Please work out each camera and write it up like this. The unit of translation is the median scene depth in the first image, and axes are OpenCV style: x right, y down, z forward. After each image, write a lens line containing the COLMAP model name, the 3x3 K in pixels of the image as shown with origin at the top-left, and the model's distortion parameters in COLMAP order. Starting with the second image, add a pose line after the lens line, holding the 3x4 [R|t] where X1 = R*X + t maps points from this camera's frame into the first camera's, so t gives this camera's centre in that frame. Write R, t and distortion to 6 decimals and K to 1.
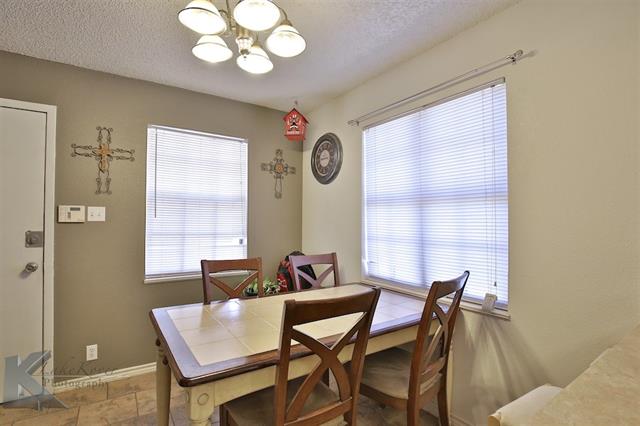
lens RADIAL K [[315.0, 0, 321.6], [0, 315.0, 213.8], [0, 0, 1]] dist [-0.033600, 0.003284]
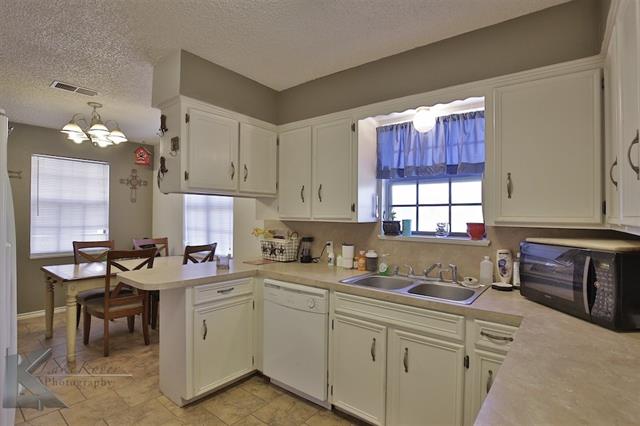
lens RADIAL K [[315.0, 0, 319.6], [0, 315.0, 216.0], [0, 0, 1]] dist [-0.033600, 0.003284]
pose [[0.954368, 0.005486, 0.298581, 0.322853], [-0.013995, 0.999554, 0.026367, -0.044529], [-0.298303, -0.029342, 0.954020, -0.816849]]
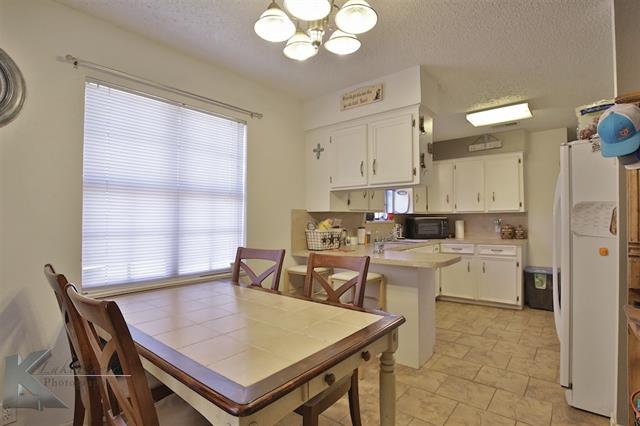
lens RADIAL K [[315.0, 0, 319.9], [0, 315.0, 214.8], [0, 0, 1]] dist [-0.033600, 0.003284]
pose [[-0.272230, 0.013482, 0.962138, -0.662766], [-0.014337, 0.999734, -0.018065, 0.035321], [-0.962125, -0.018712, -0.271964, 0.672293]]
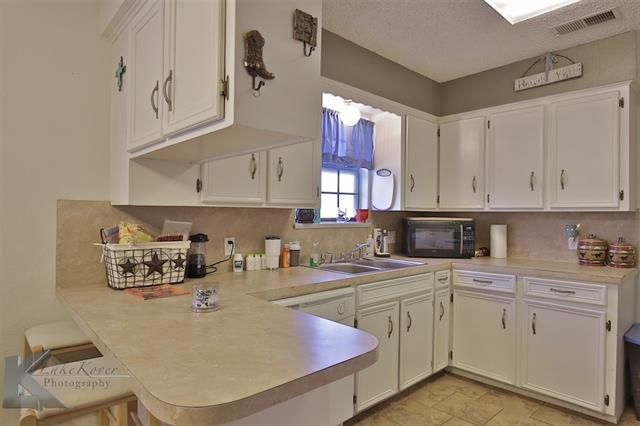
lens RADIAL K [[375.6, 0, 322.7], [0, 375.6, 213.5], [0, 0, 1]] dist [-0.006687, -0.001688]
pose [[-0.131804, -0.003700, 0.991269, -0.214988], [-0.031218, 0.999513, -0.000420, 0.005619], [-0.990784, -0.031001, -0.131855, 0.087268]]
